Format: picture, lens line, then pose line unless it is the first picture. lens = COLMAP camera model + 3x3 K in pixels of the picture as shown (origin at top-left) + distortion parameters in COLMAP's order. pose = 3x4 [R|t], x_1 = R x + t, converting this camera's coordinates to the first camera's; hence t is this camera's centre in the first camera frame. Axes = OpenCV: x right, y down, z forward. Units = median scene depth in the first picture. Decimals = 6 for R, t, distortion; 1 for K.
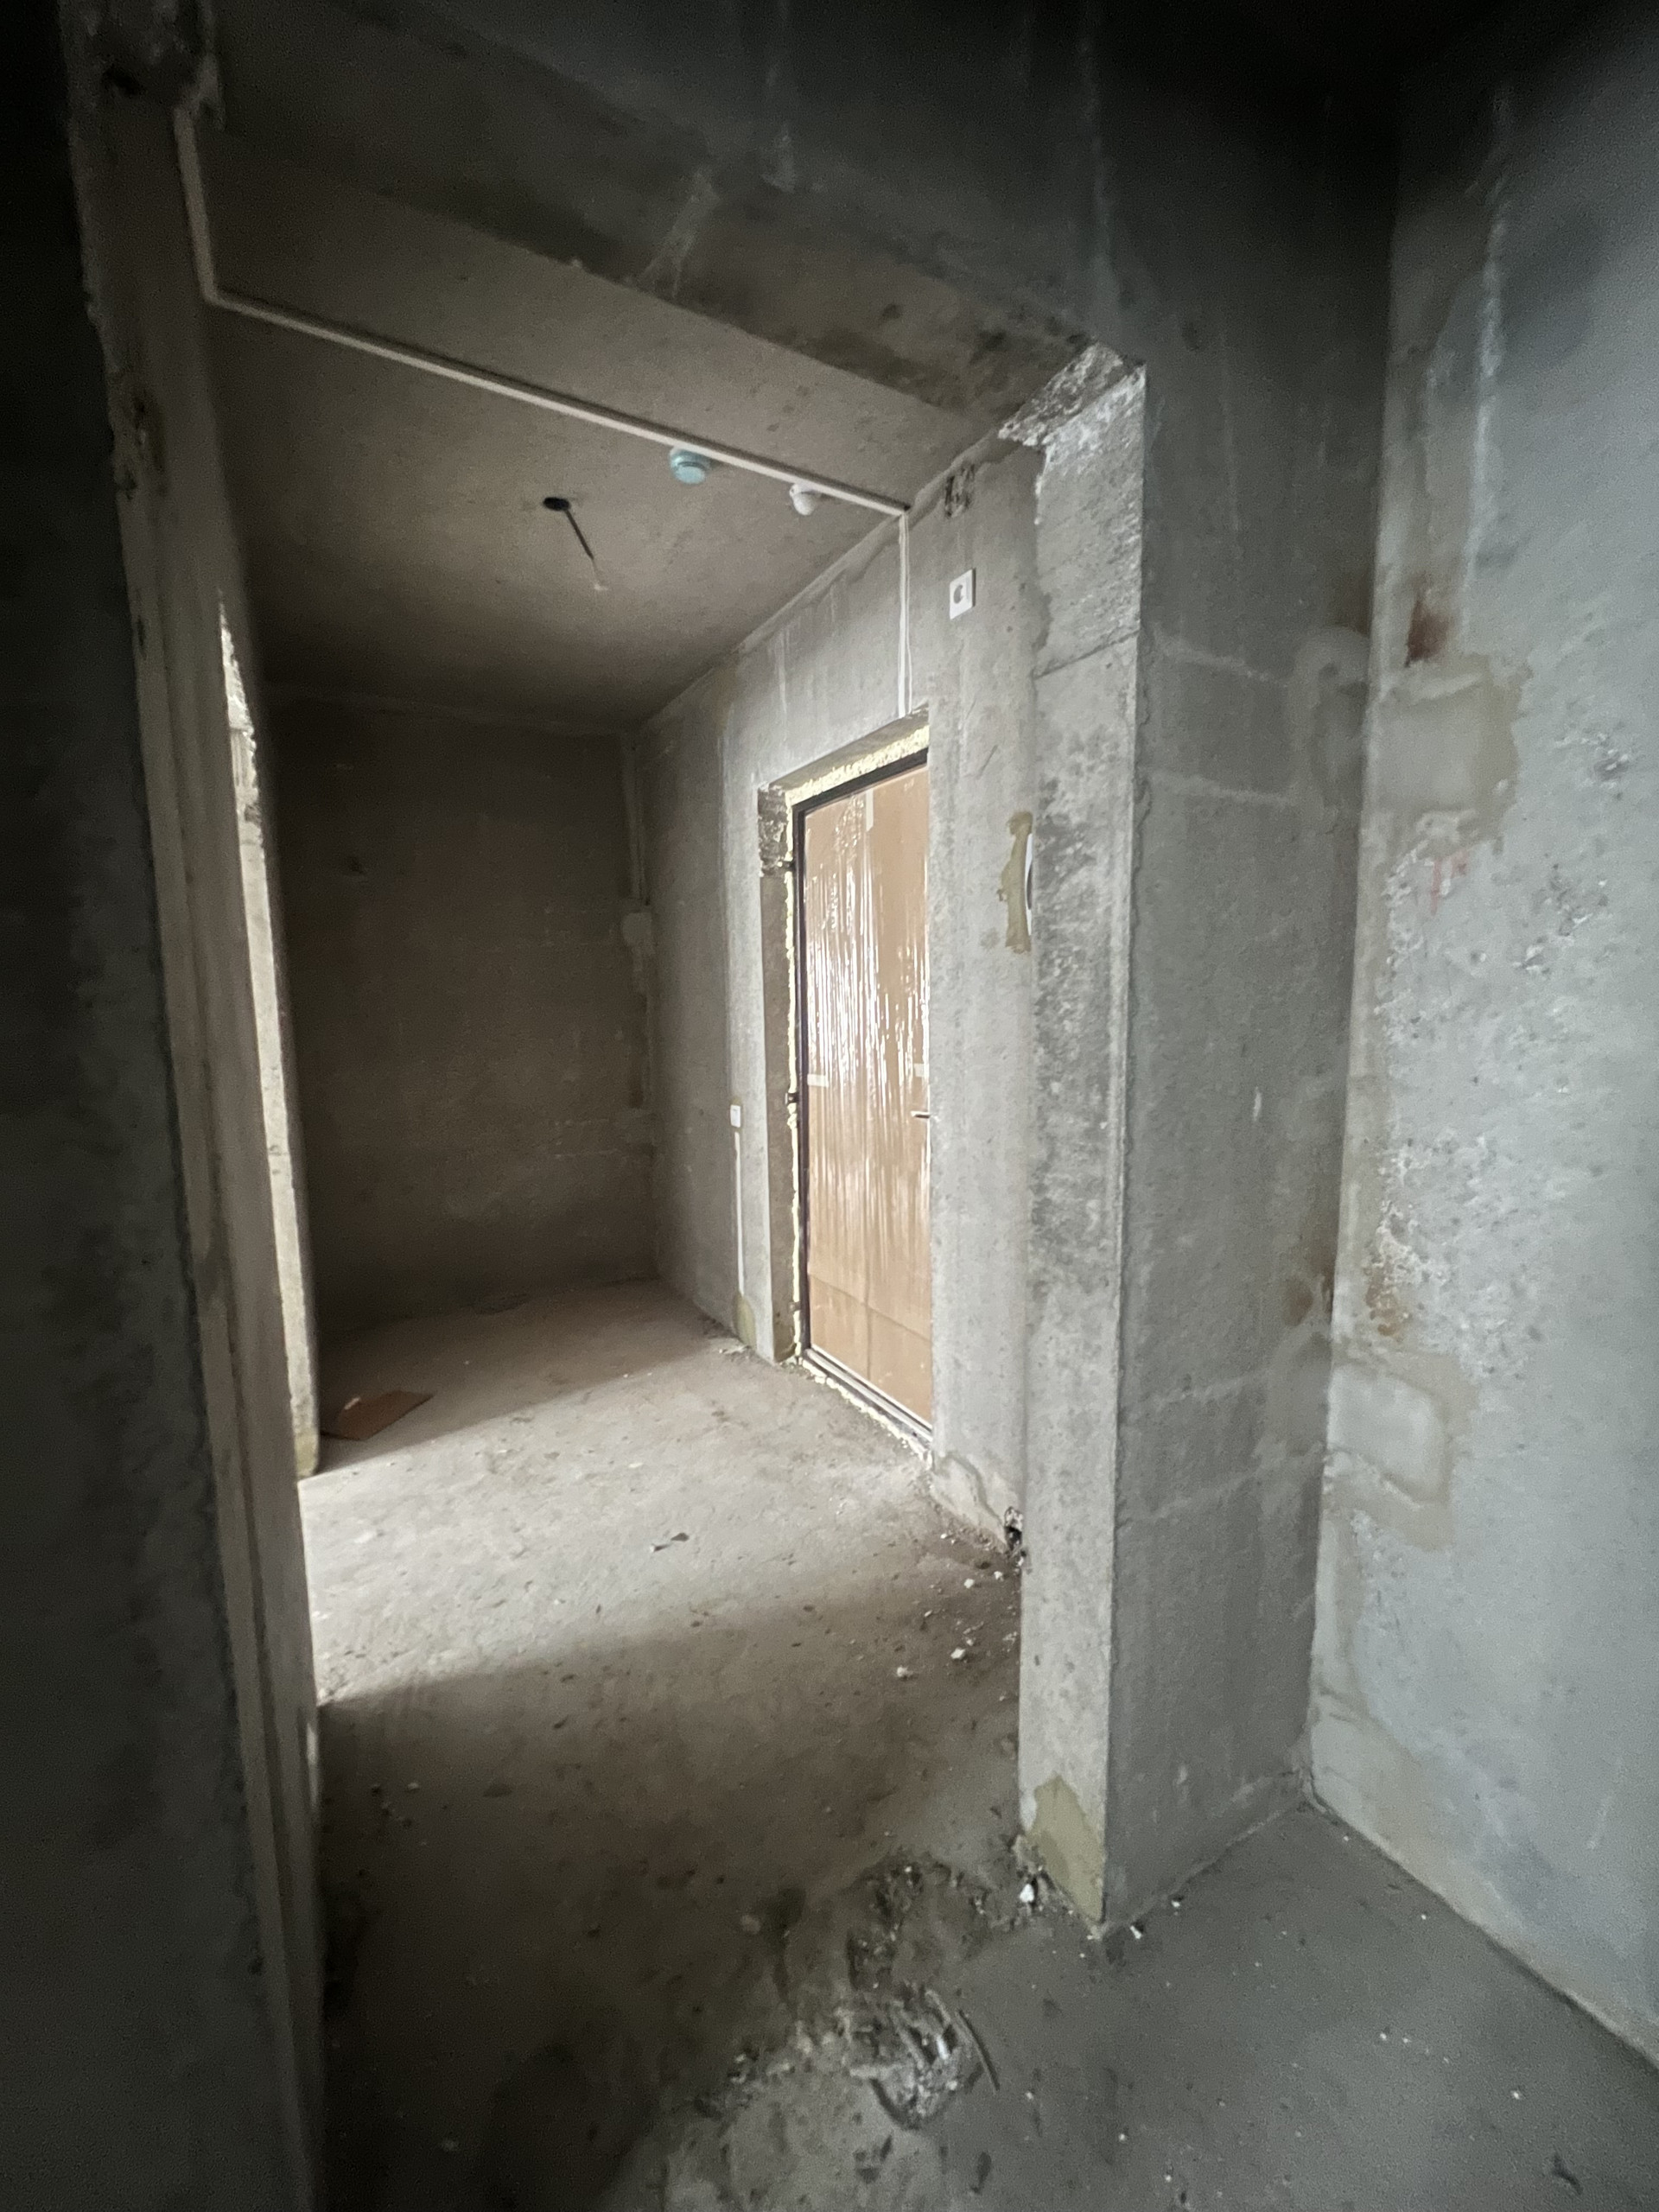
lens RADIAL K [[882.0, 0, 829.5], [0, 882.0, 1106.0], [0, 0, 1]] dist [0.001551, 0.000057]
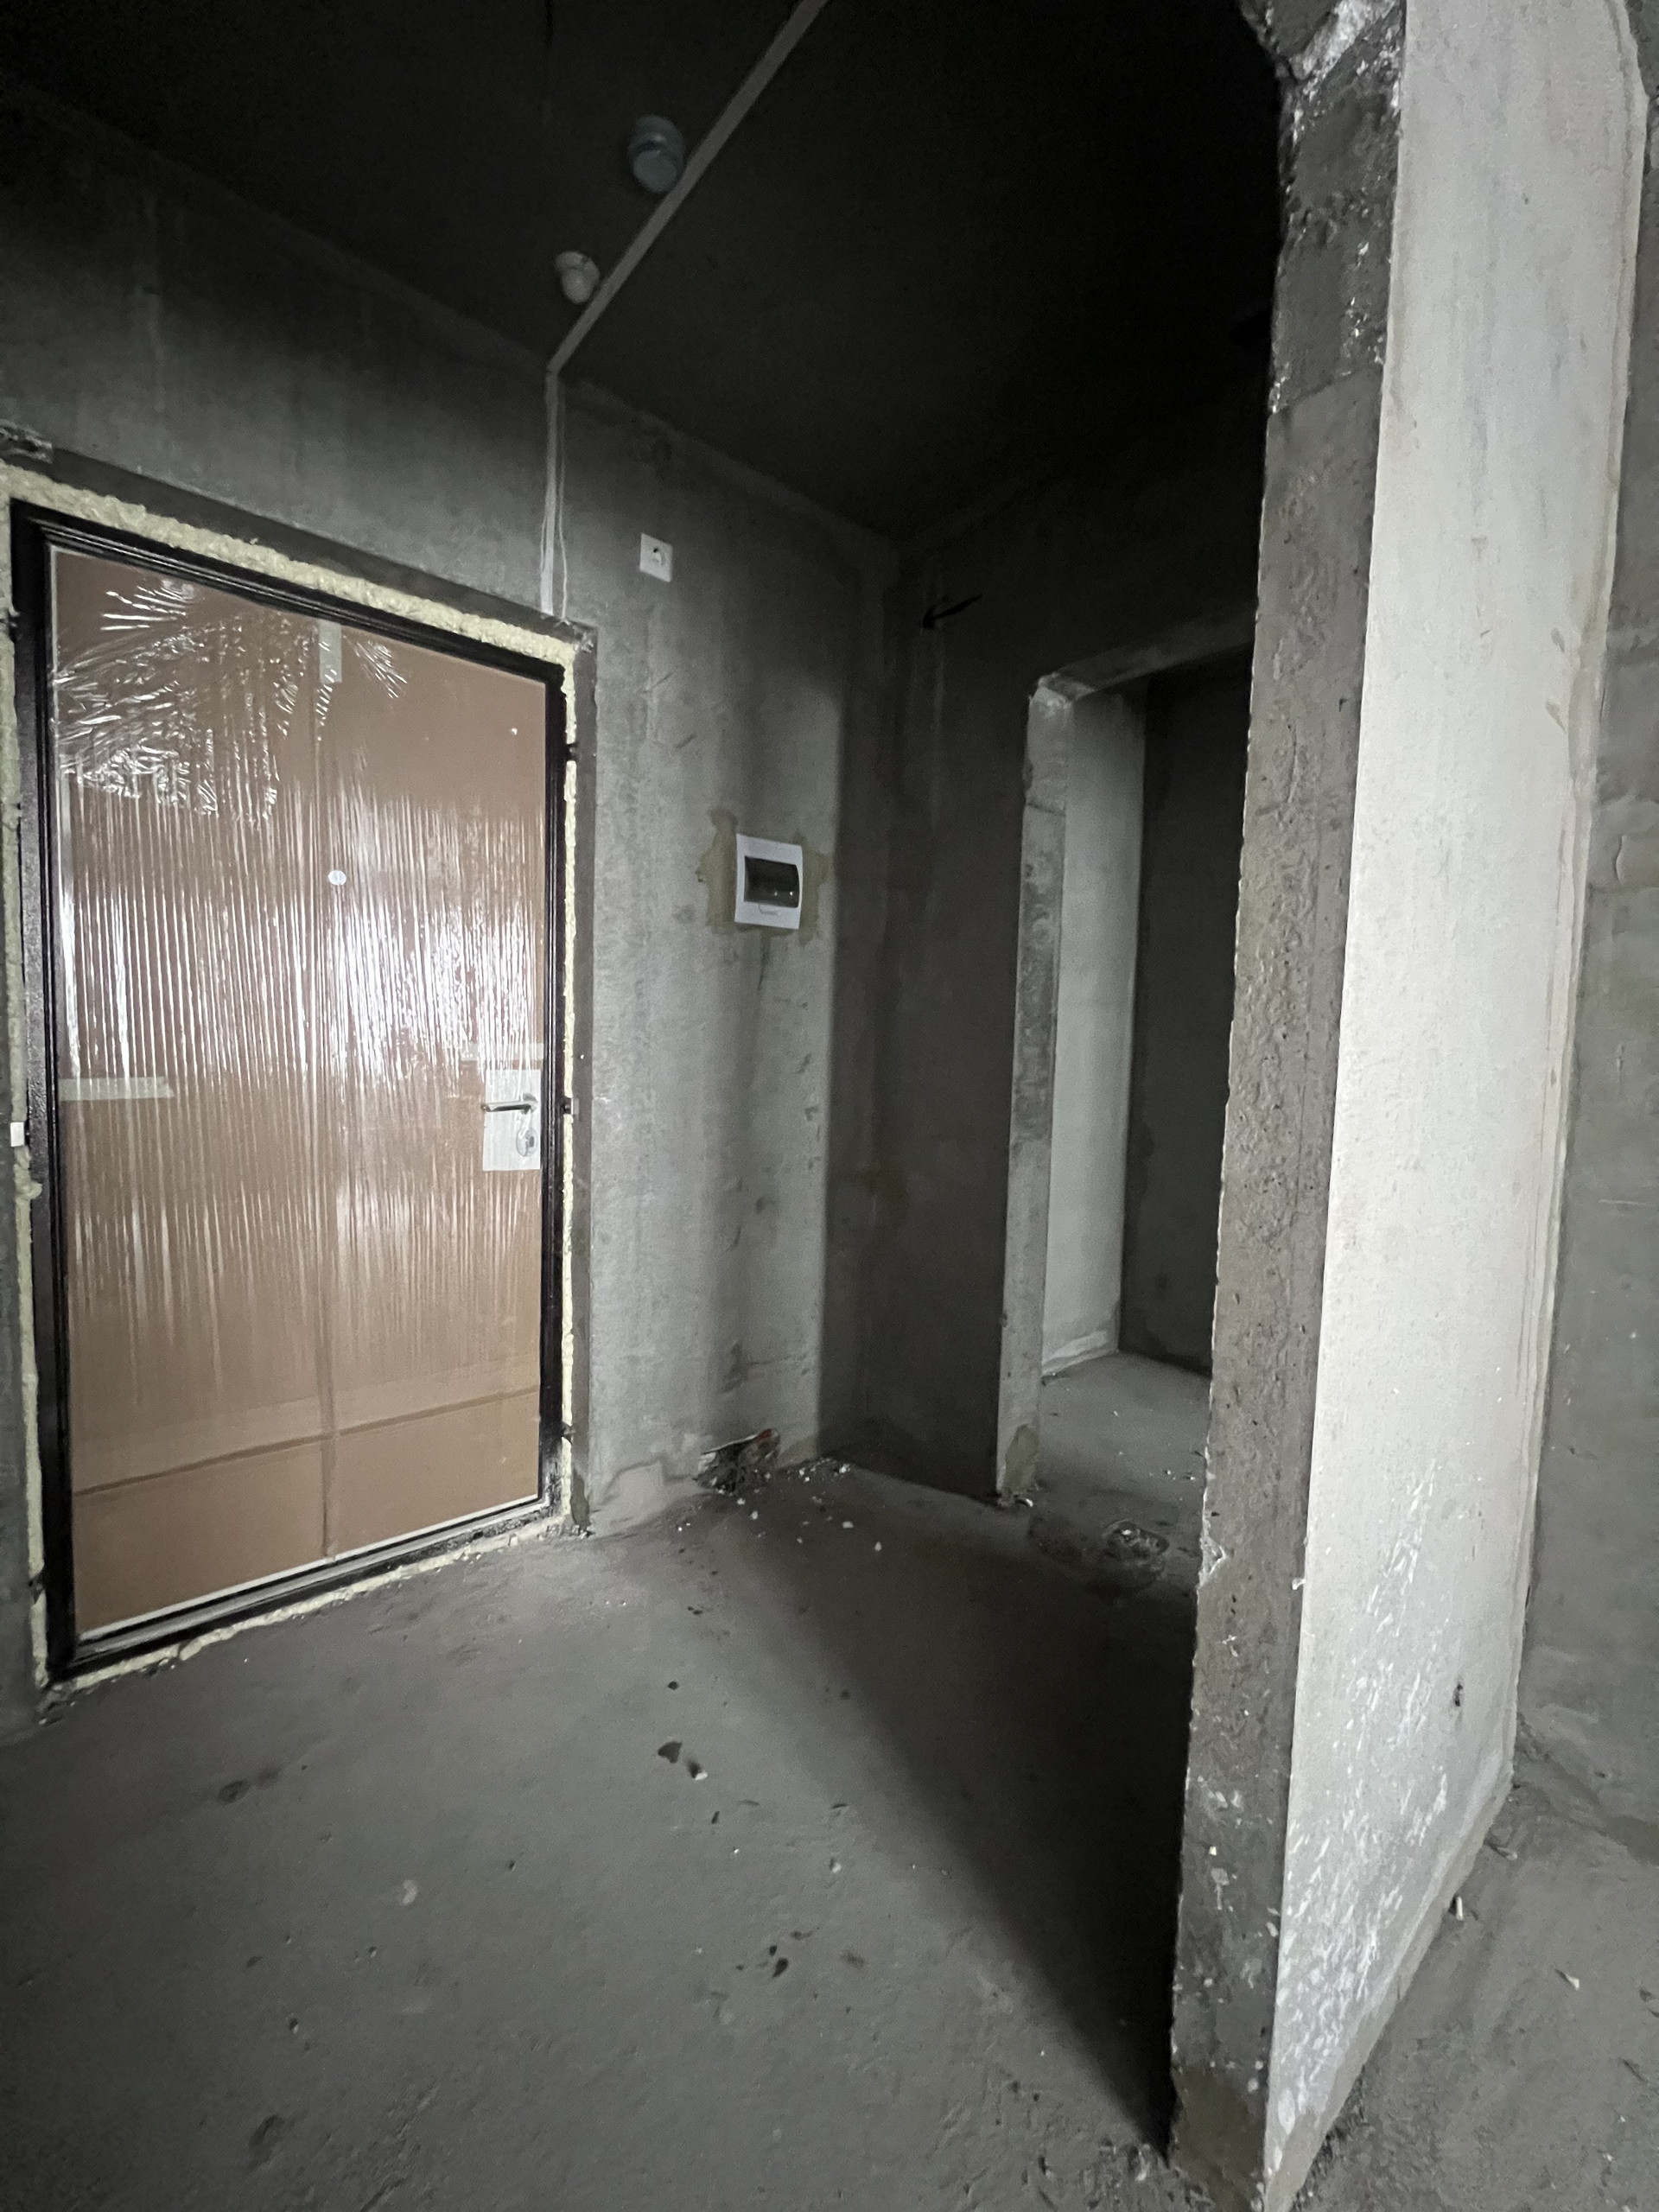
lens RADIAL K [[882.0, 0, 829.5], [0, 882.0, 1106.0], [0, 0, 1]] dist [0.001551, 0.000057]
pose [[-0.172298, -0.057224, 0.983381, -0.829257], [0.094481, 0.992748, 0.074323, -0.024891], [-0.980503, 0.105716, -0.165643, 0.969850]]
